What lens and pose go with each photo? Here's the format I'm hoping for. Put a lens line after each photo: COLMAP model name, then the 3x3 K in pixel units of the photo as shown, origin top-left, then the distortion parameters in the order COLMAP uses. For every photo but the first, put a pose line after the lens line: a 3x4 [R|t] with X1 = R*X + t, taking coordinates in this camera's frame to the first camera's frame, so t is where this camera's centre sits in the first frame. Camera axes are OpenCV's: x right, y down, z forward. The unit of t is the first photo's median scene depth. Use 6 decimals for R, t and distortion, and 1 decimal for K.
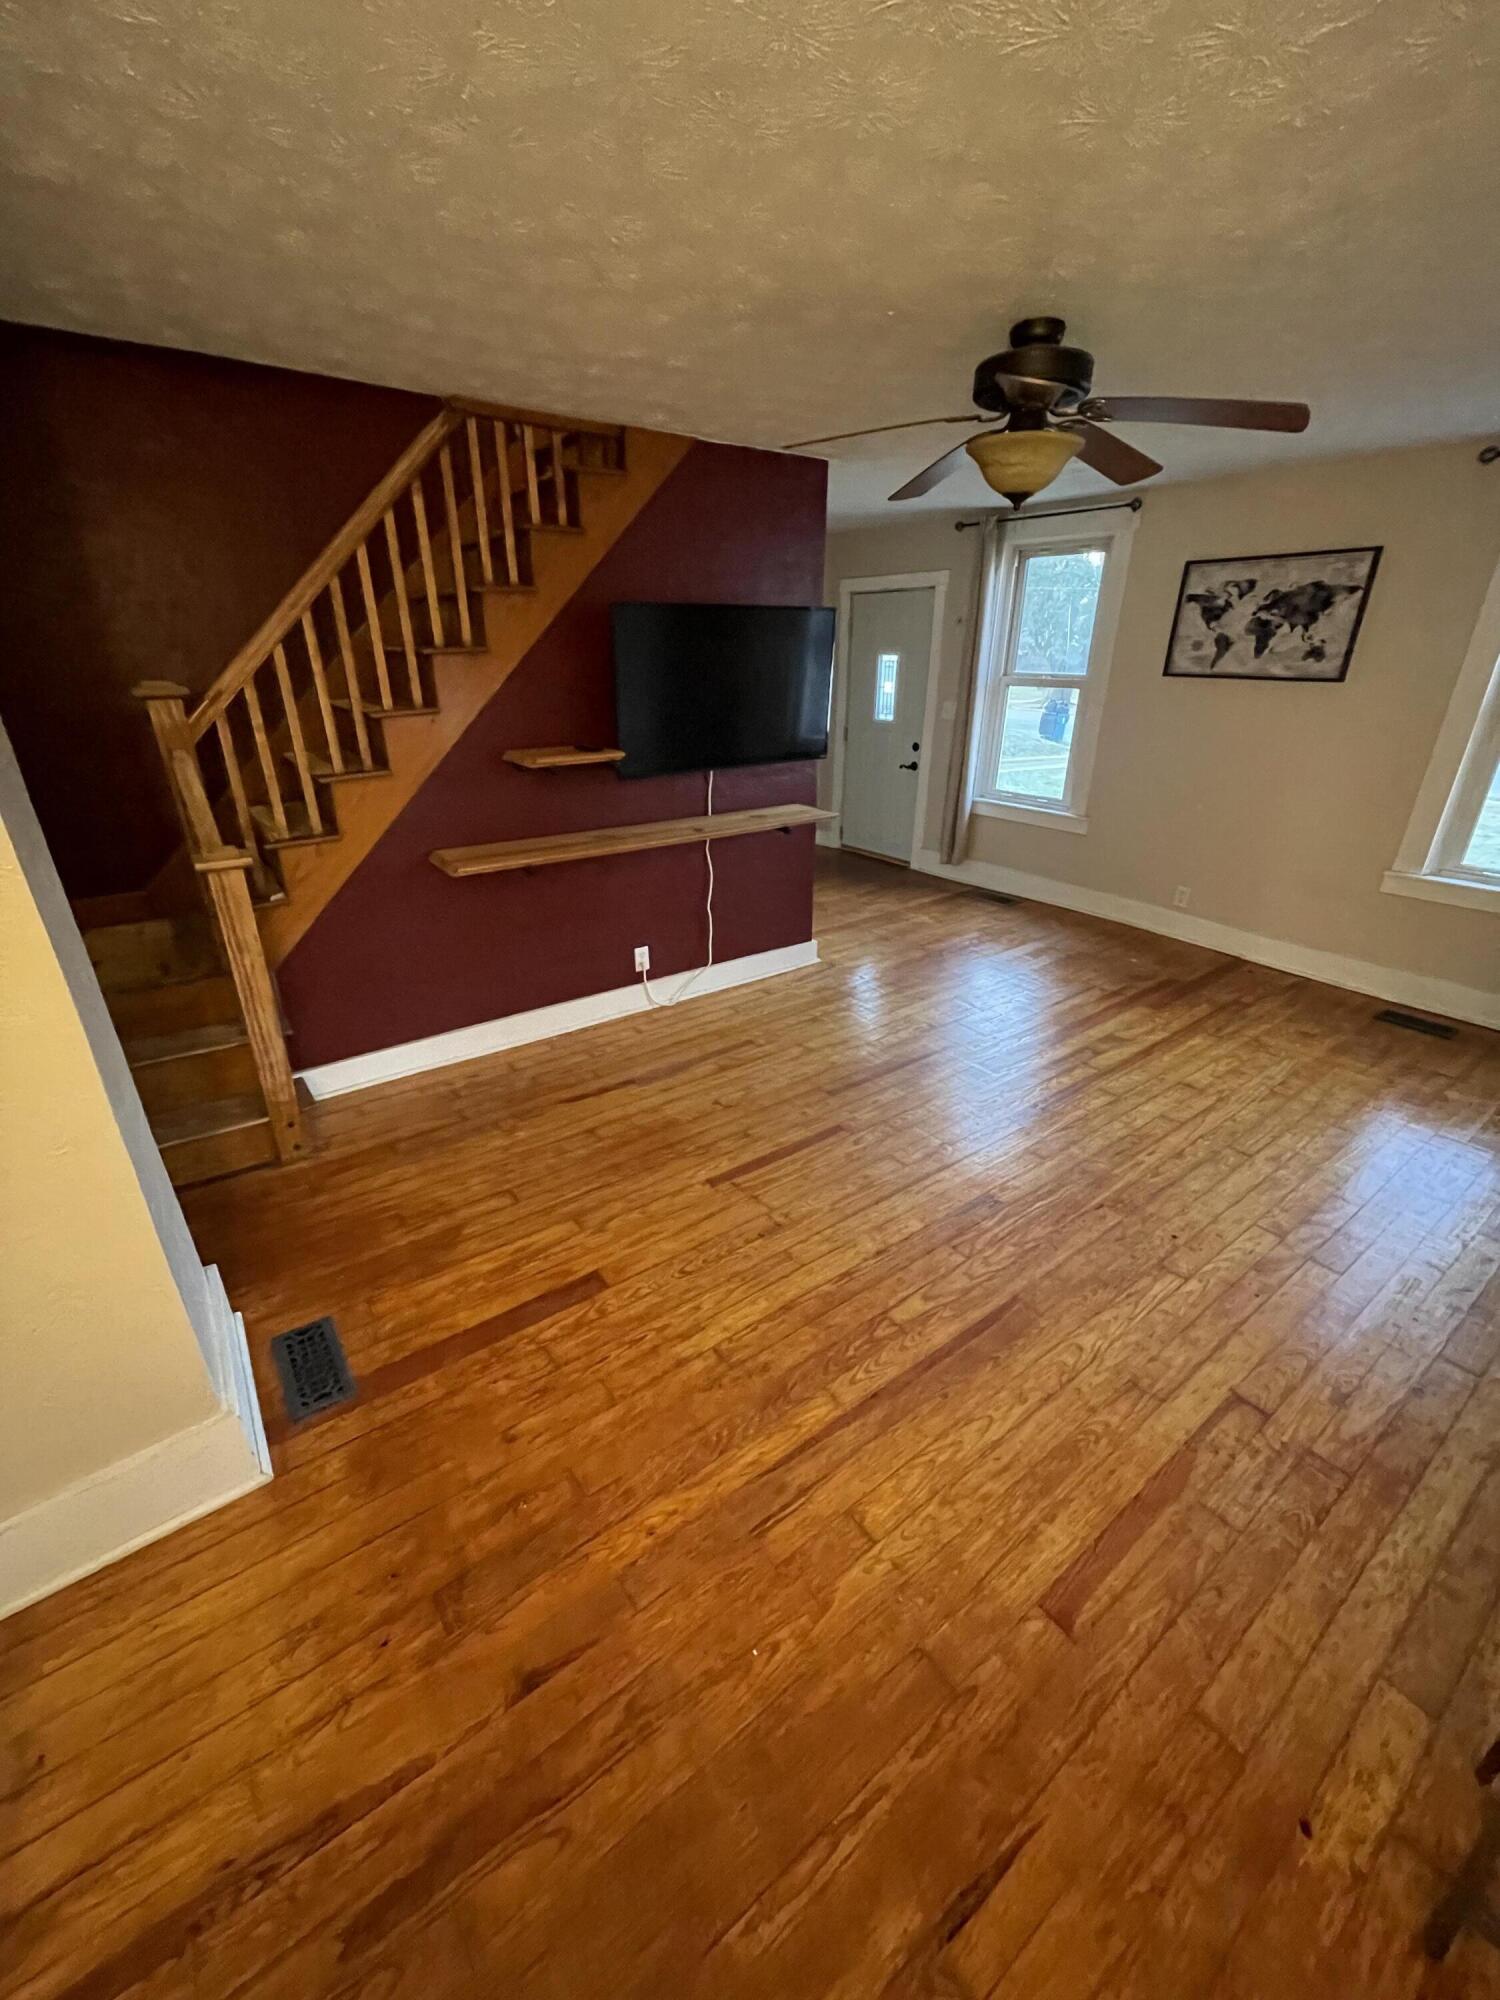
lens RADIAL K [[809.5, 0, 760.5], [0, 809.5, 1005.8], [0, 0, 1]] dist [0.001961, 0.000724]
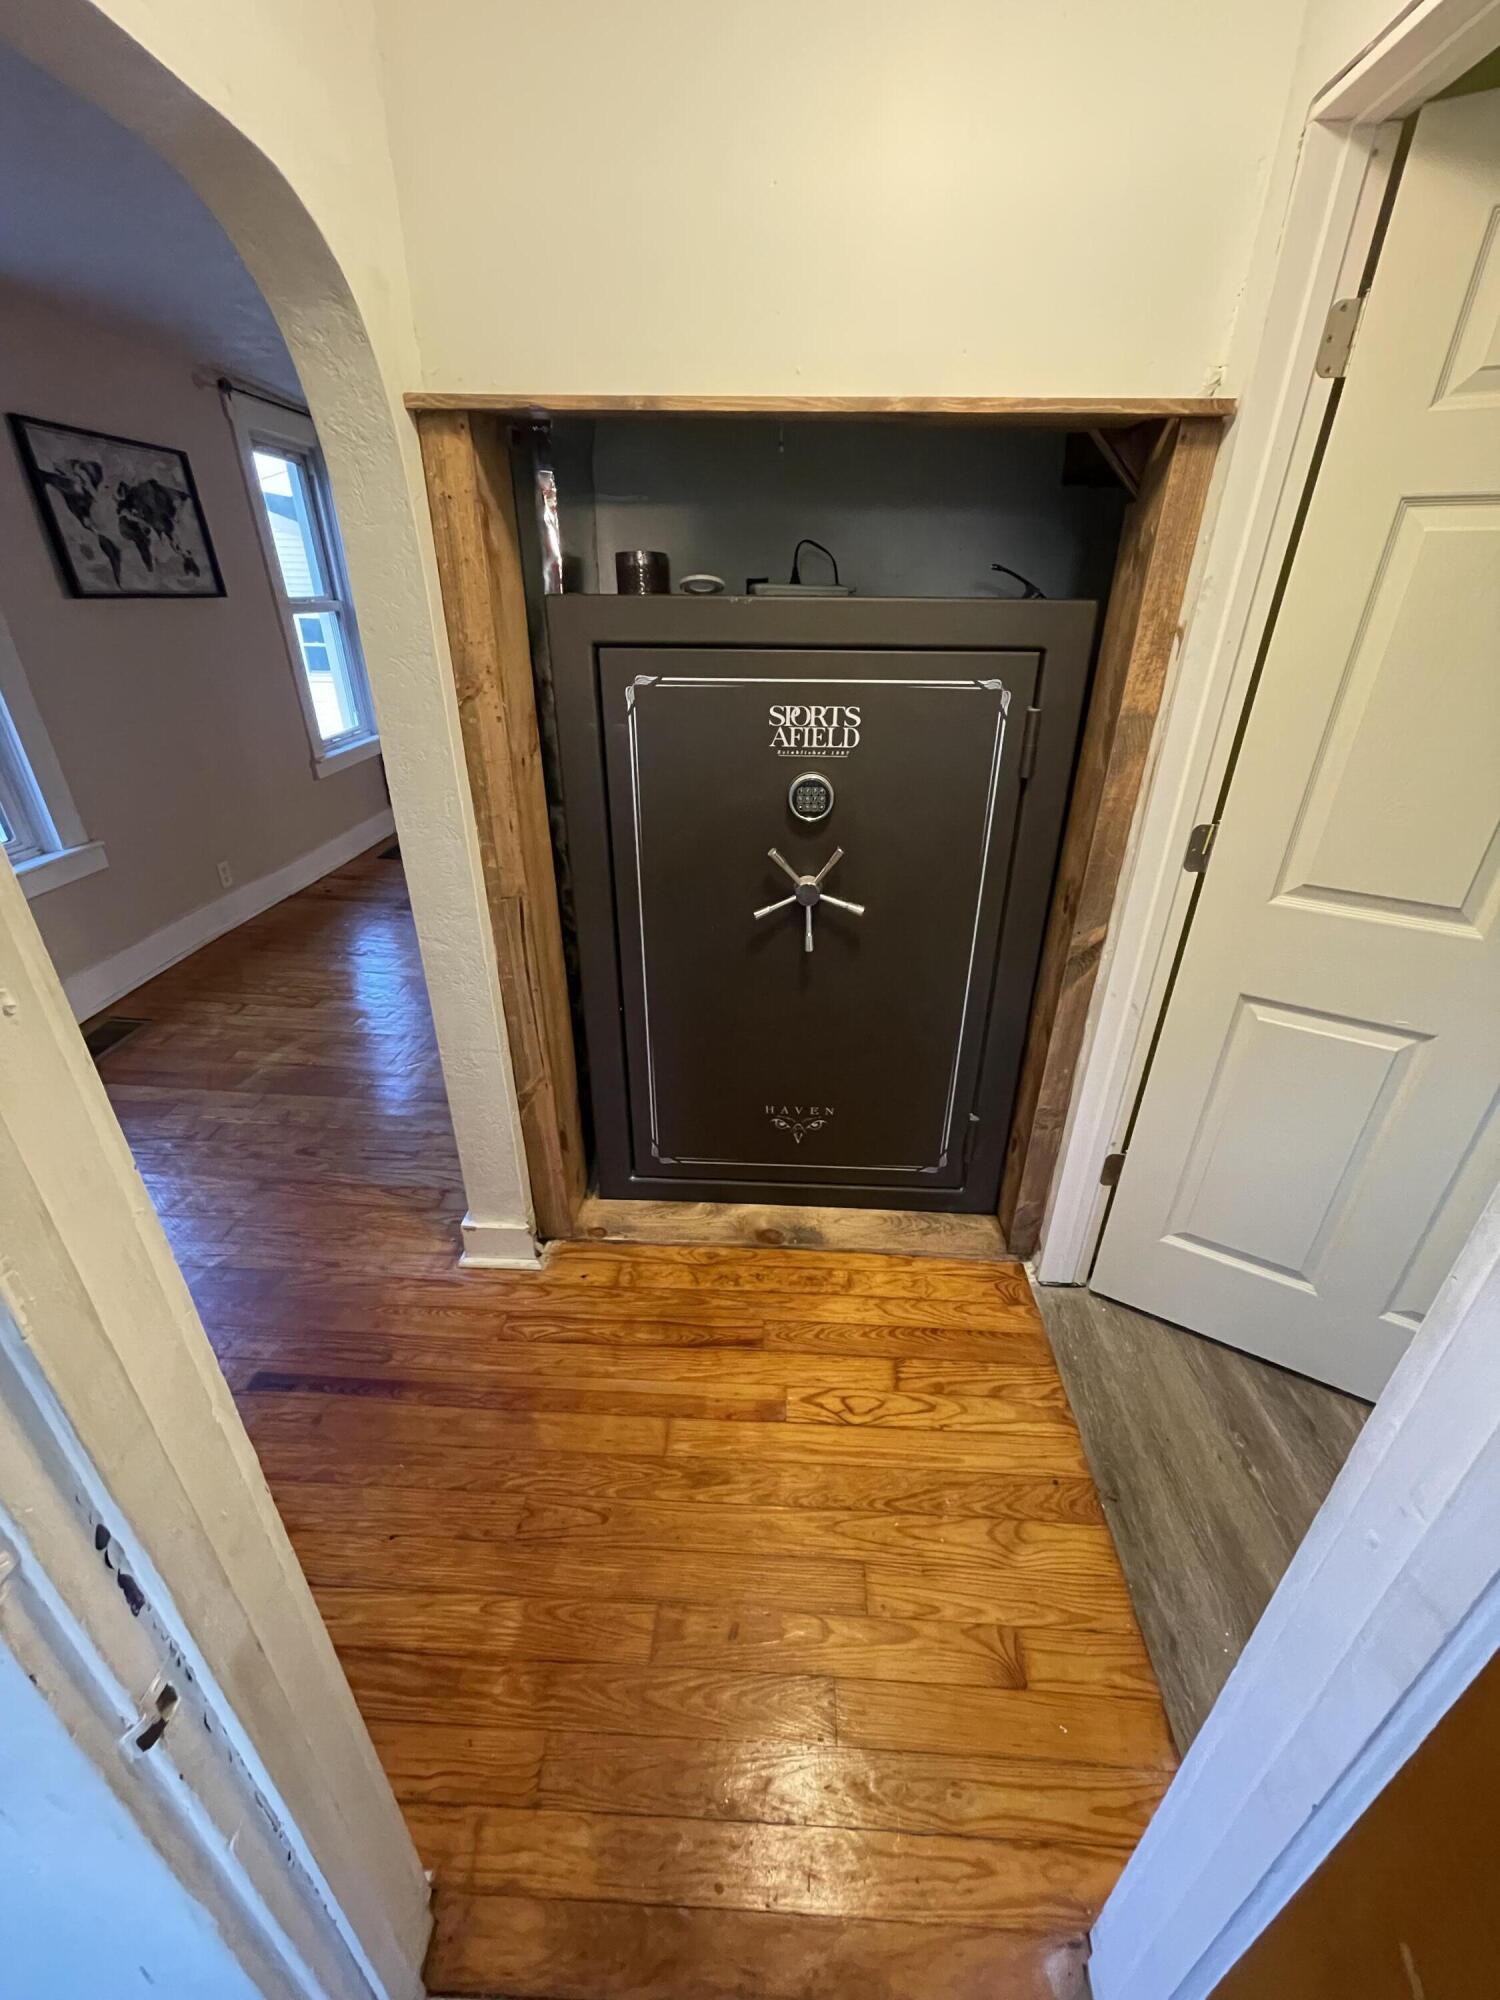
lens RADIAL K [[809.5, 0, 745.6], [0, 809.5, 1003.9], [0, 0, 1]] dist [0.001961, 0.000724]
pose [[-0.763407, -0.304776, 0.569493, -0.449196], [0.251131, 0.672262, 0.696417, -0.560194], [-0.595100, 0.674667, -0.436671, 1.308538]]
